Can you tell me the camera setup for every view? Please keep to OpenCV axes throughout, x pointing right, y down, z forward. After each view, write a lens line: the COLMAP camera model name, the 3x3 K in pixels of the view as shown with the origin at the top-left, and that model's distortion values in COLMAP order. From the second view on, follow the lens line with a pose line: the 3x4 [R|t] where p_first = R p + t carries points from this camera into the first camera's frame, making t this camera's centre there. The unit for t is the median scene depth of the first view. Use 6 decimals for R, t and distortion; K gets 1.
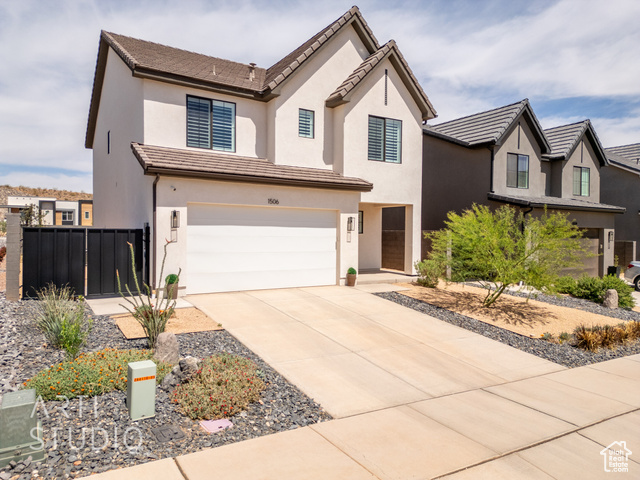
lens RADIAL K [[448.0, 0, 321.6], [0, 448.0, 241.3], [0, 0, 1]] dist [0.069836, -0.057775]
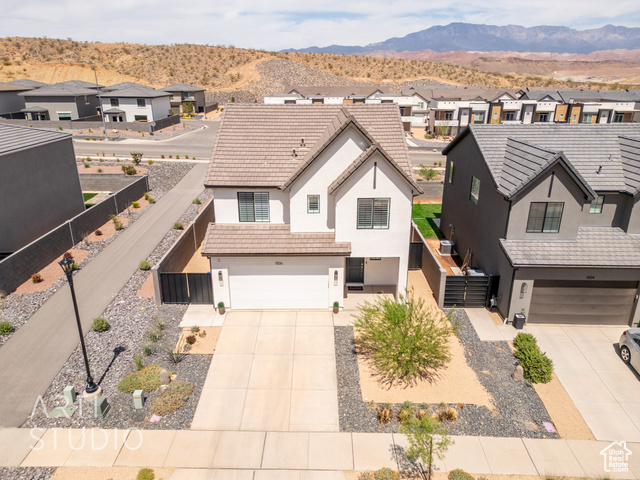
lens RADIAL K [[448.0, 0, 321.1], [0, 448.0, 241.8], [0, 0, 1]] dist [0.069836, -0.057775]
pose [[0.847575, 0.172728, -0.501778, 0.765169], [-0.000165, 0.945632, 0.325238, -0.640246], [0.530675, -0.275581, 0.801523, -0.194507]]
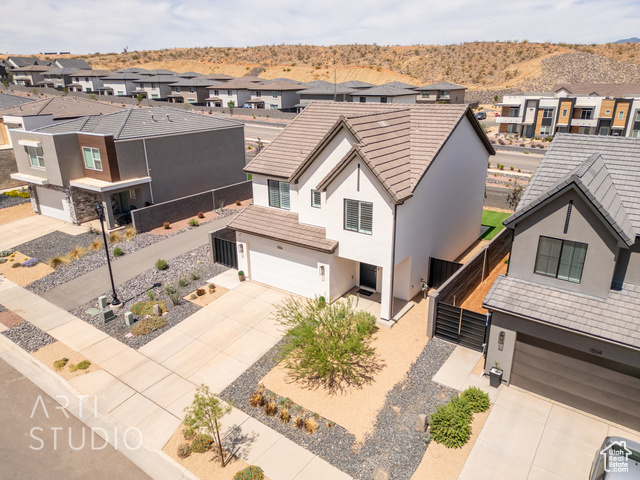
lens RADIAL K [[448.0, 0, 320.7], [0, 448.0, 241.7], [0, 0, 1]] dist [0.069836, -0.057775]
pose [[0.381830, 0.305148, -0.872405, 1.389092], [-0.003326, 0.944371, 0.328864, -0.644897], [0.924226, -0.122669, 0.361604, 0.462879]]
